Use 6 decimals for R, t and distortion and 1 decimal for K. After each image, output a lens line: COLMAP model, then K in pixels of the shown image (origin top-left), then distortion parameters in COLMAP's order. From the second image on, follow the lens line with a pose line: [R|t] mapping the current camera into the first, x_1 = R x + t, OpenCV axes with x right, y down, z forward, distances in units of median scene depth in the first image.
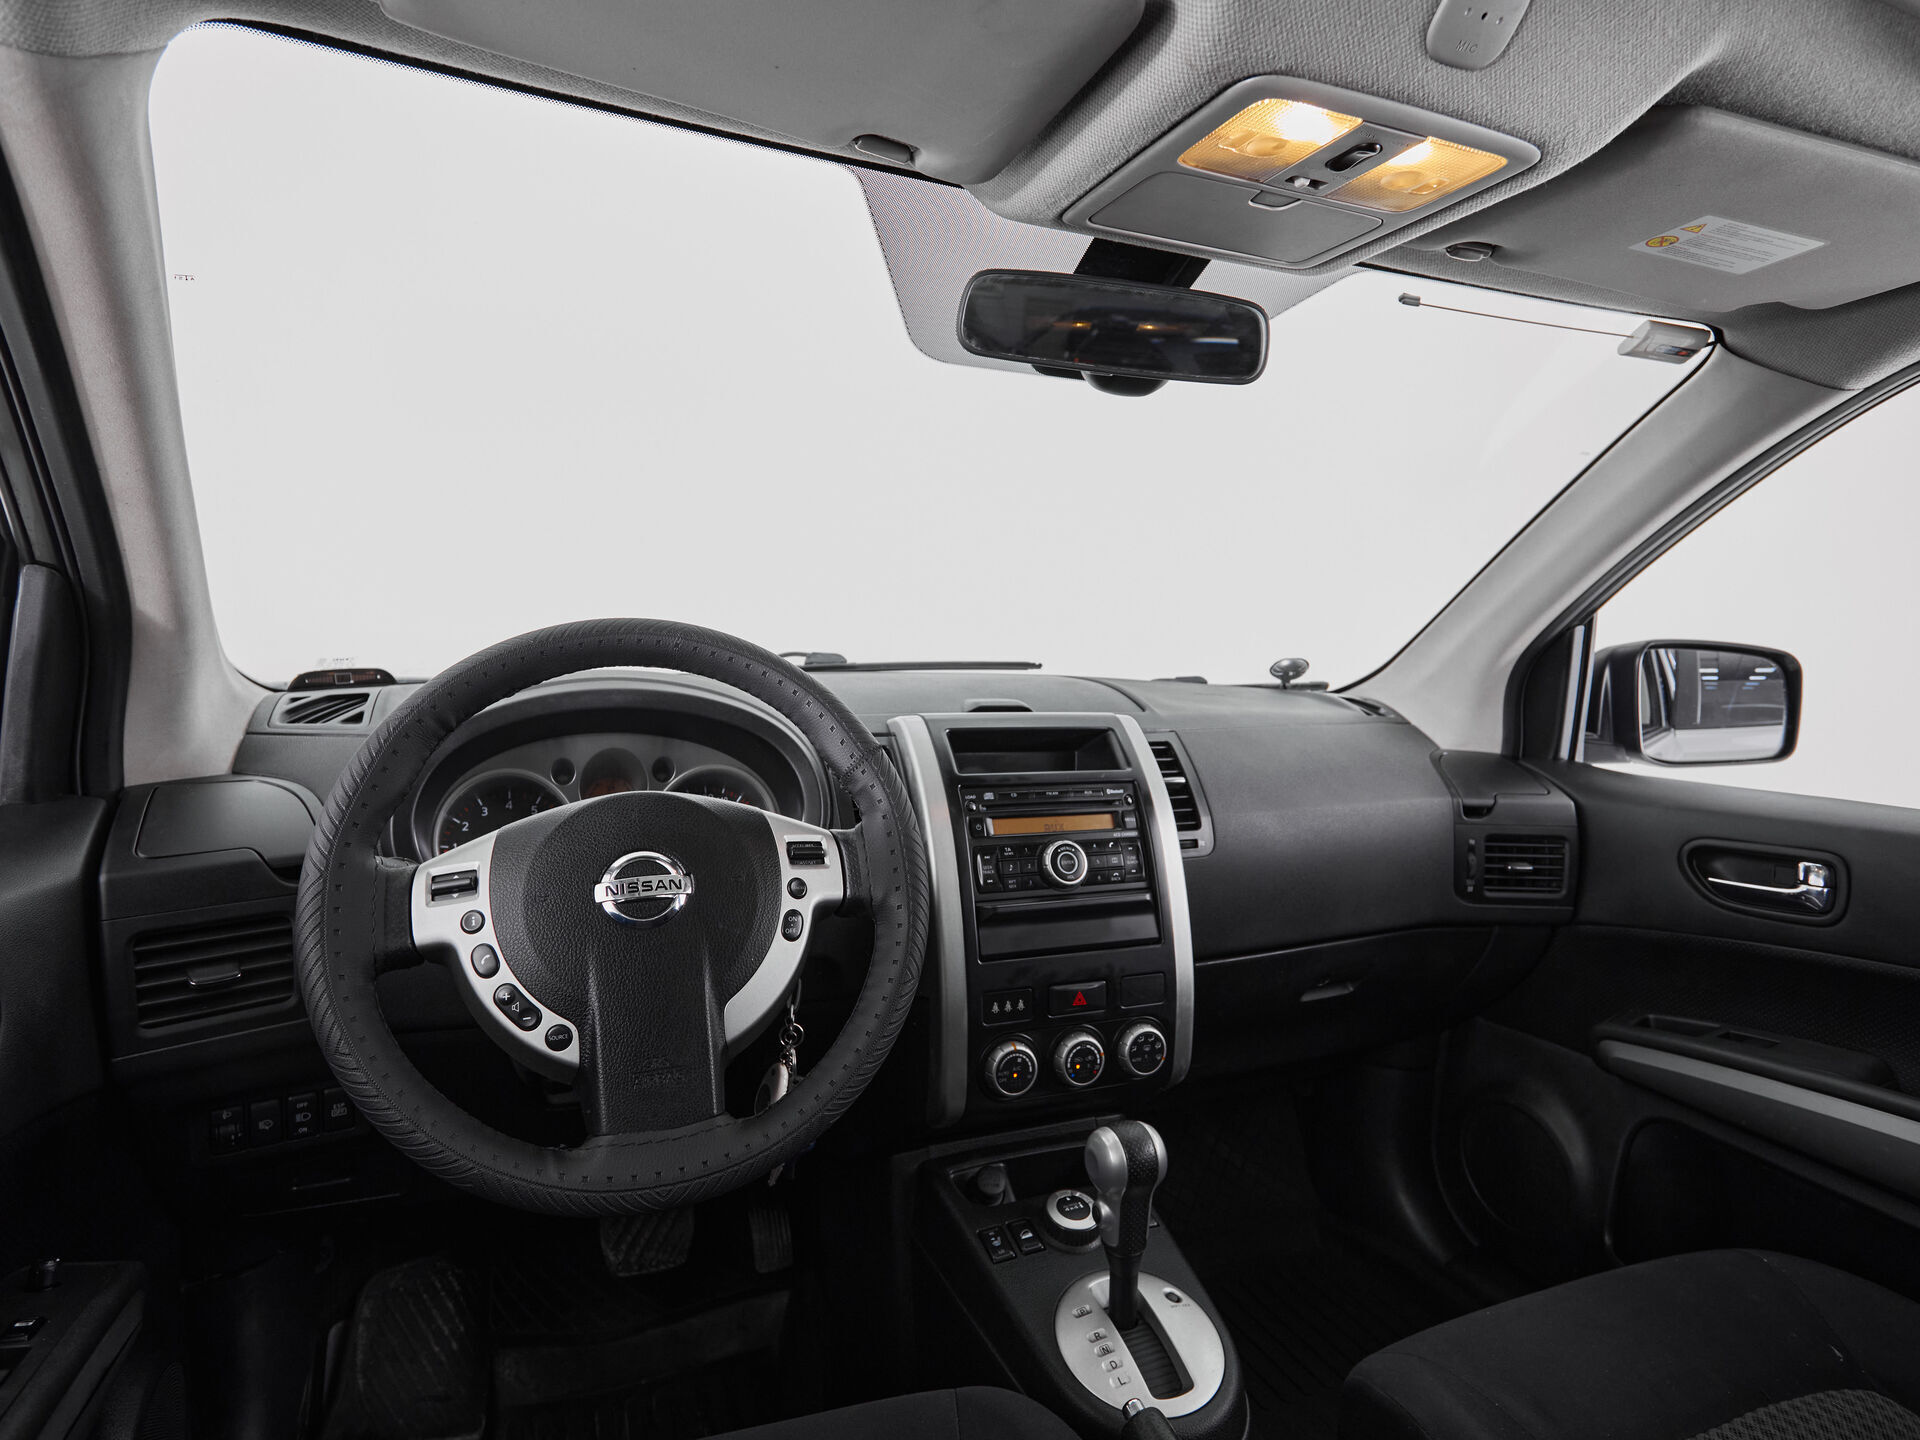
lens RADIAL K [[1057.1, 0, 966.0], [0, 1057.1, 724.5], [0, 0, 1]] dist [-0.001502, -0.001013]
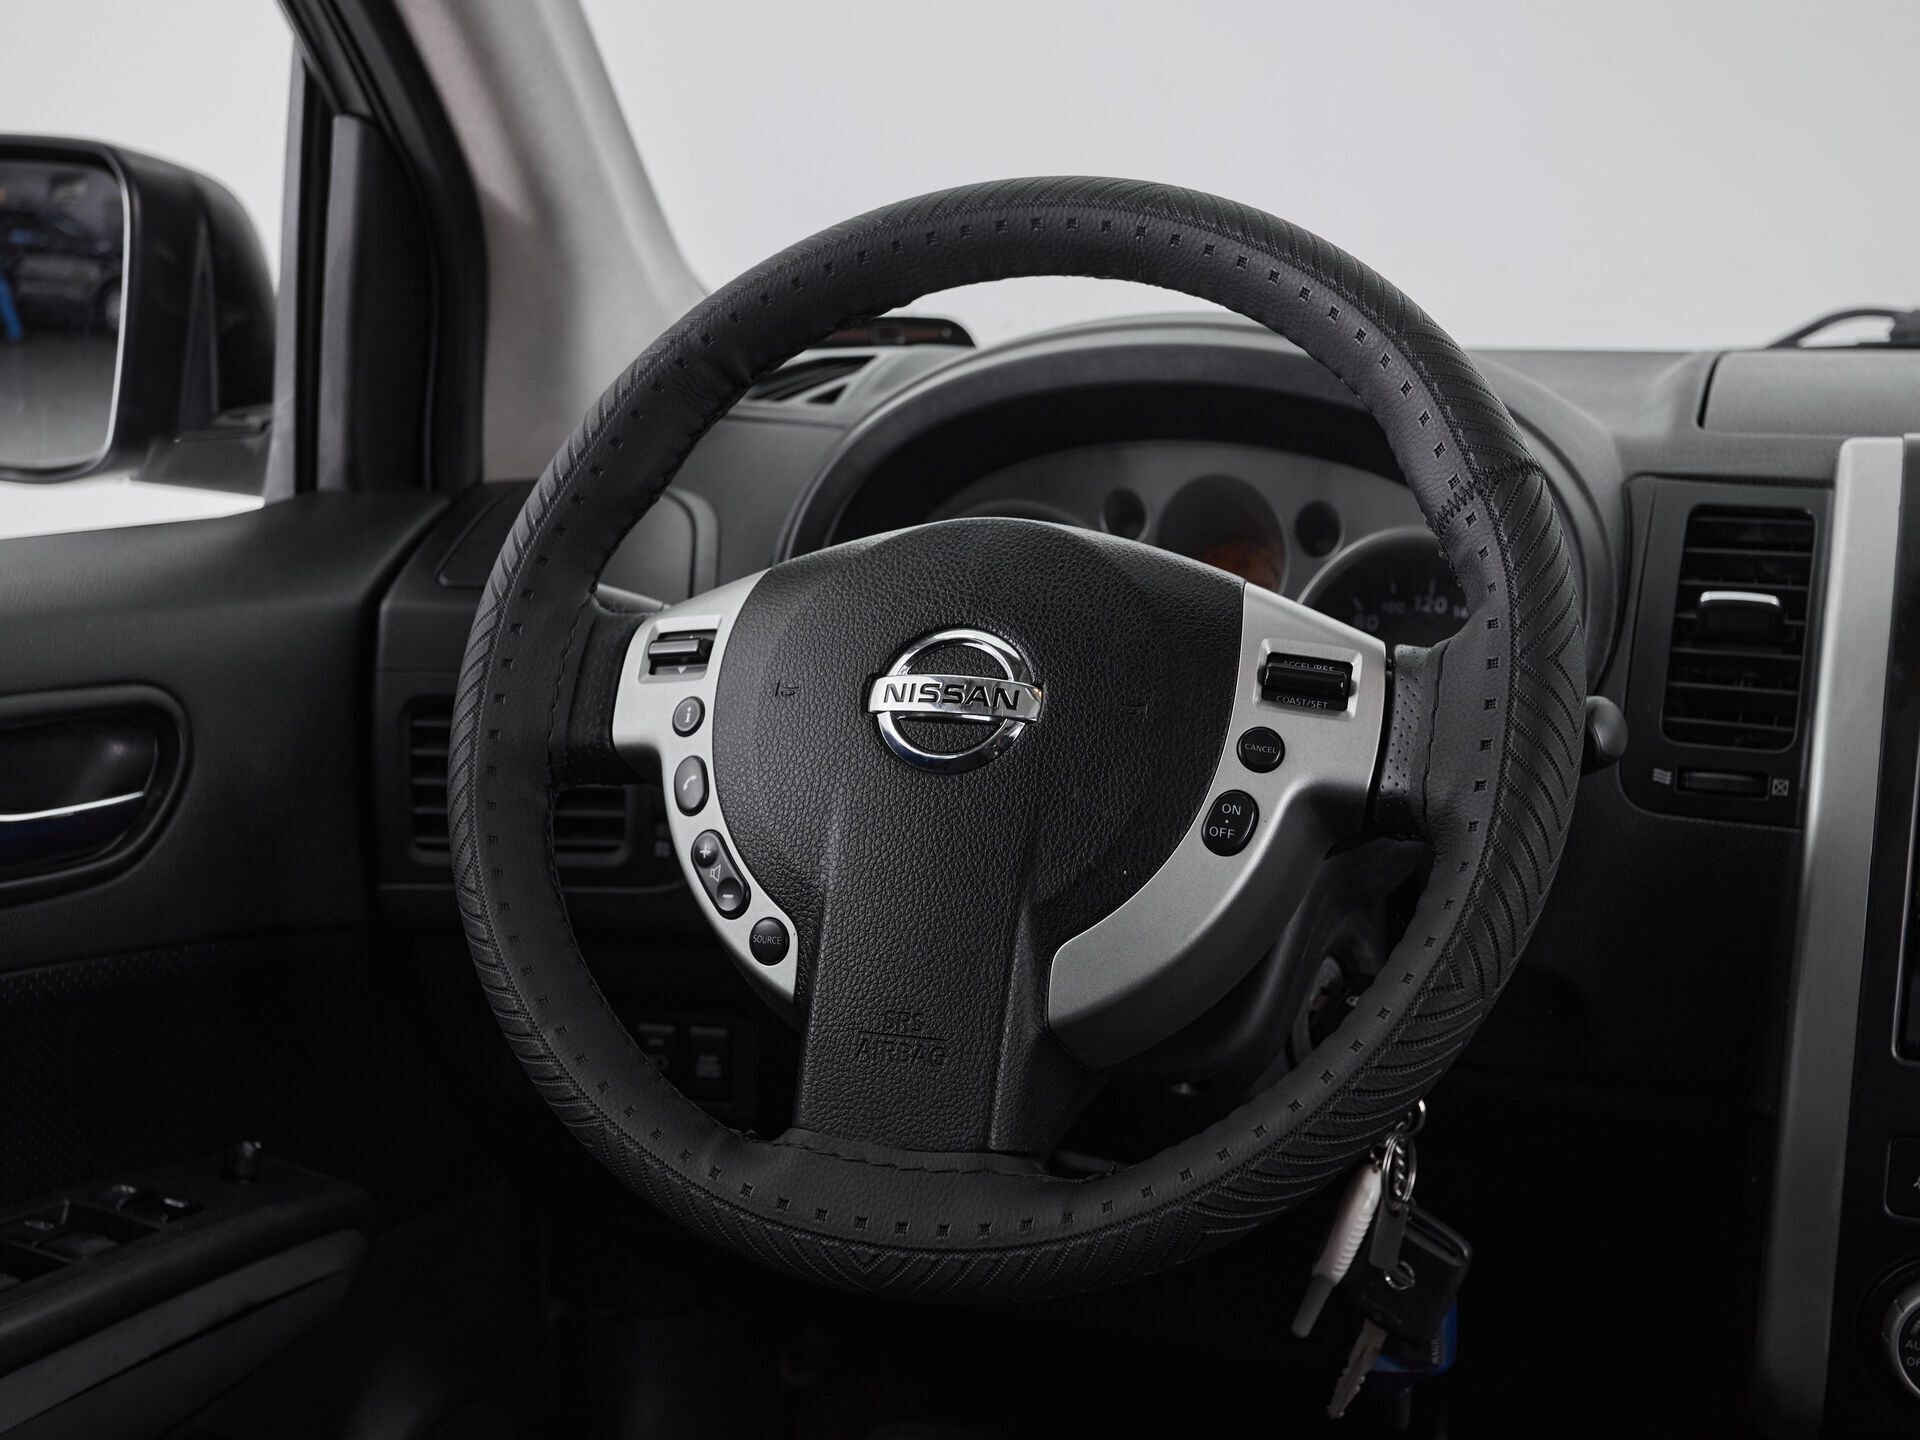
lens RADIAL K [[2489.4, 0, 975.2], [0, 2489.4, 730.8], [0, 0, 1]] dist [0.047725, 0.000000]
pose [[0.746529, 0.115451, -0.655260, 0.339465], [-0.070520, 0.993013, 0.094617, 0.037781], [0.661605, -0.024426, 0.749454, 0.068306]]
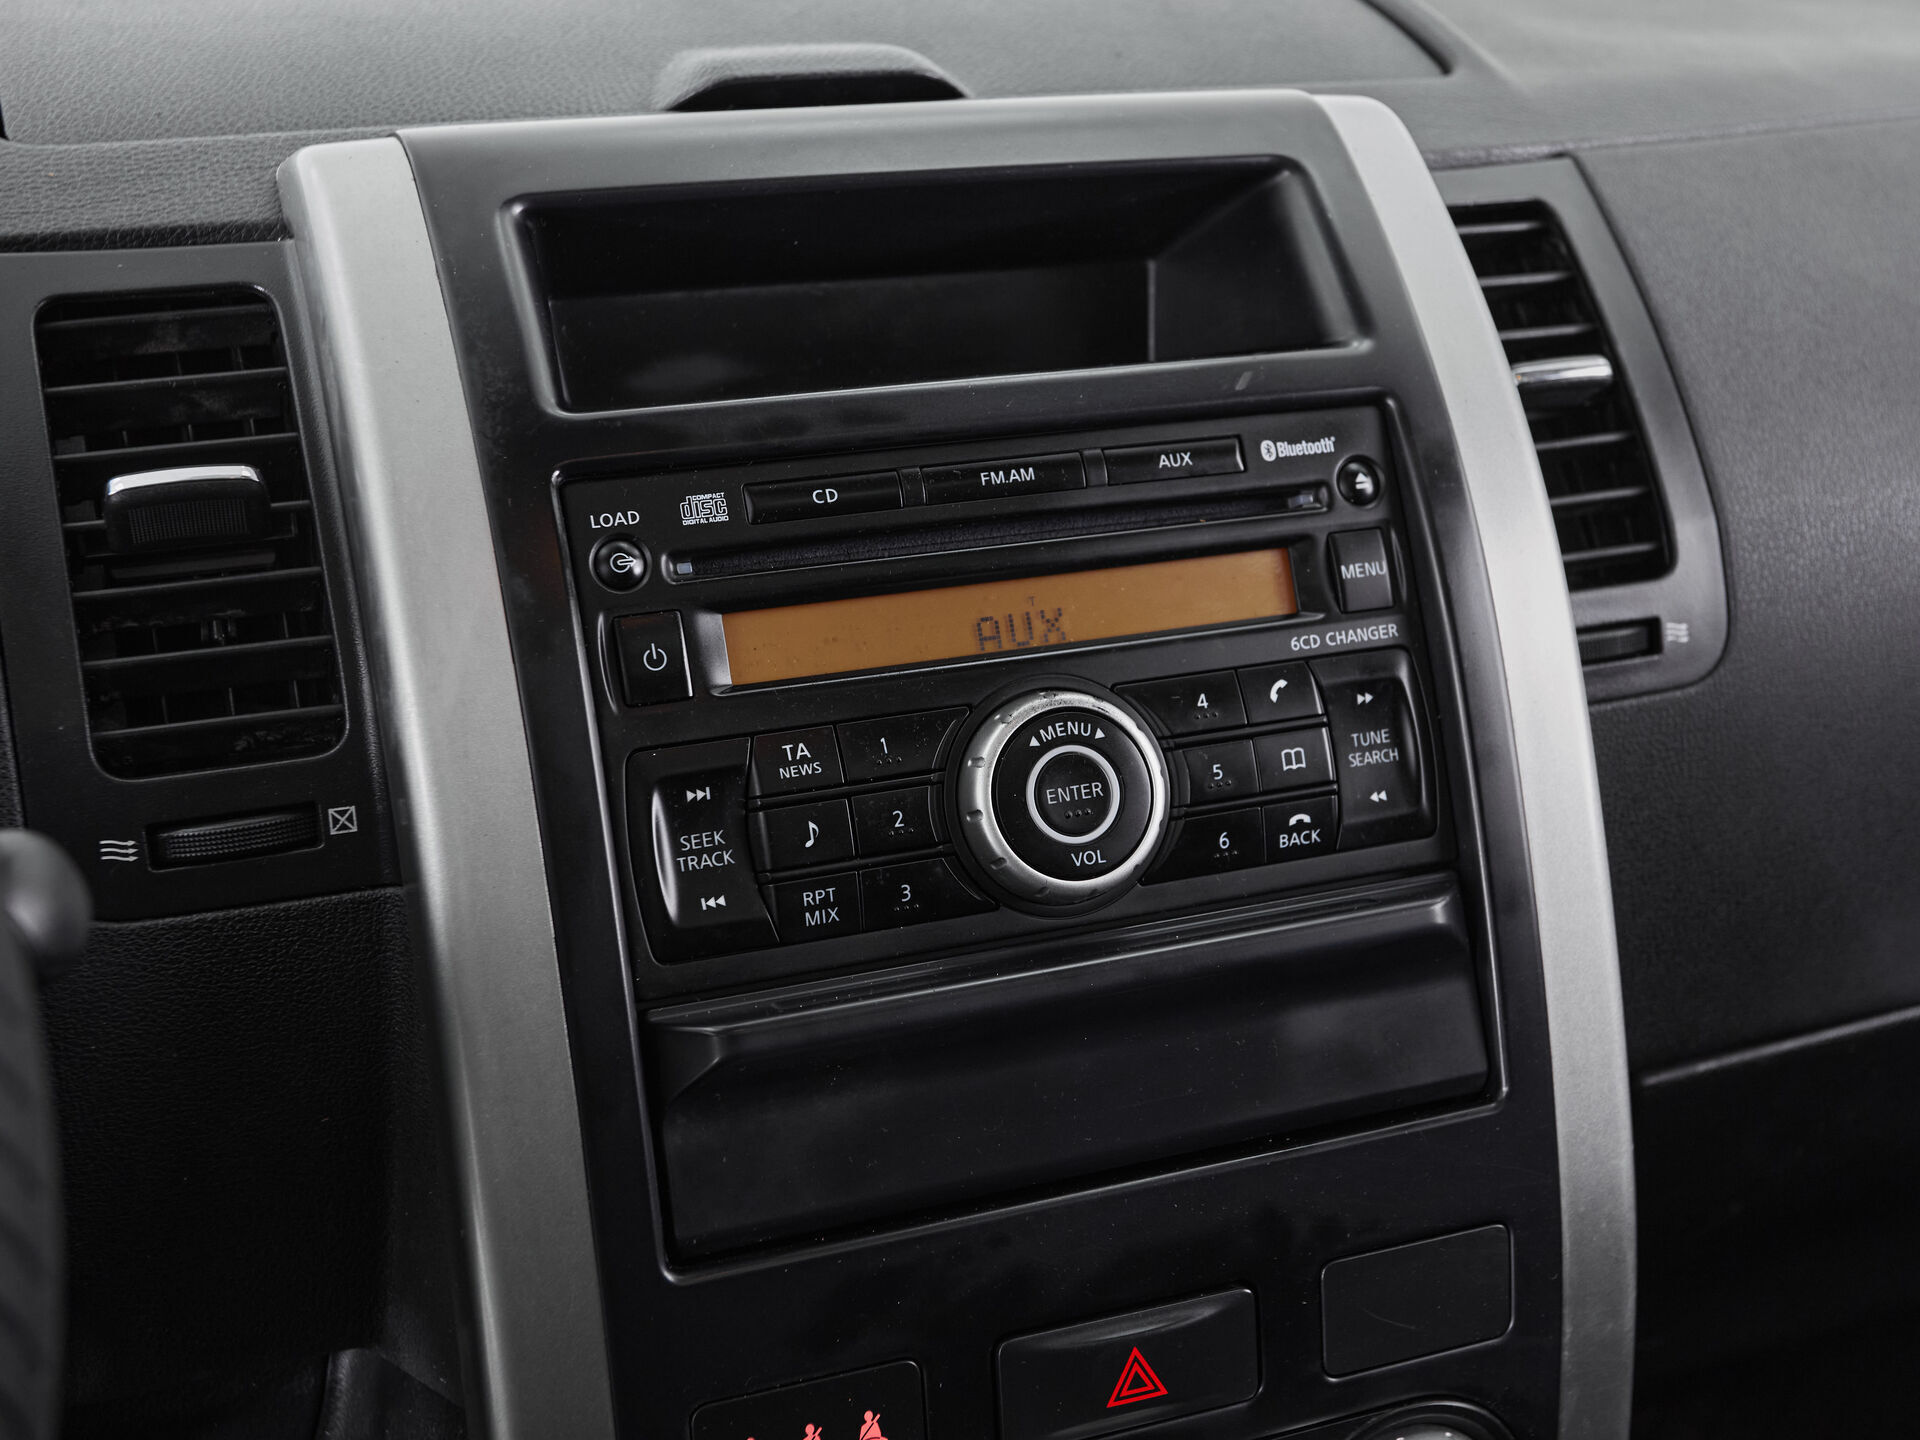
lens RADIAL K [[2489.4, 0, 1026.9], [0, 2489.4, 693.3], [0, 0, 1]] dist [0.047725, 0.000000]
pose [[0.999141, -0.032891, -0.025221, 0.100197], [0.037754, 0.973316, 0.226344, -0.009156], [0.017103, -0.227102, 0.973721, 0.493237]]
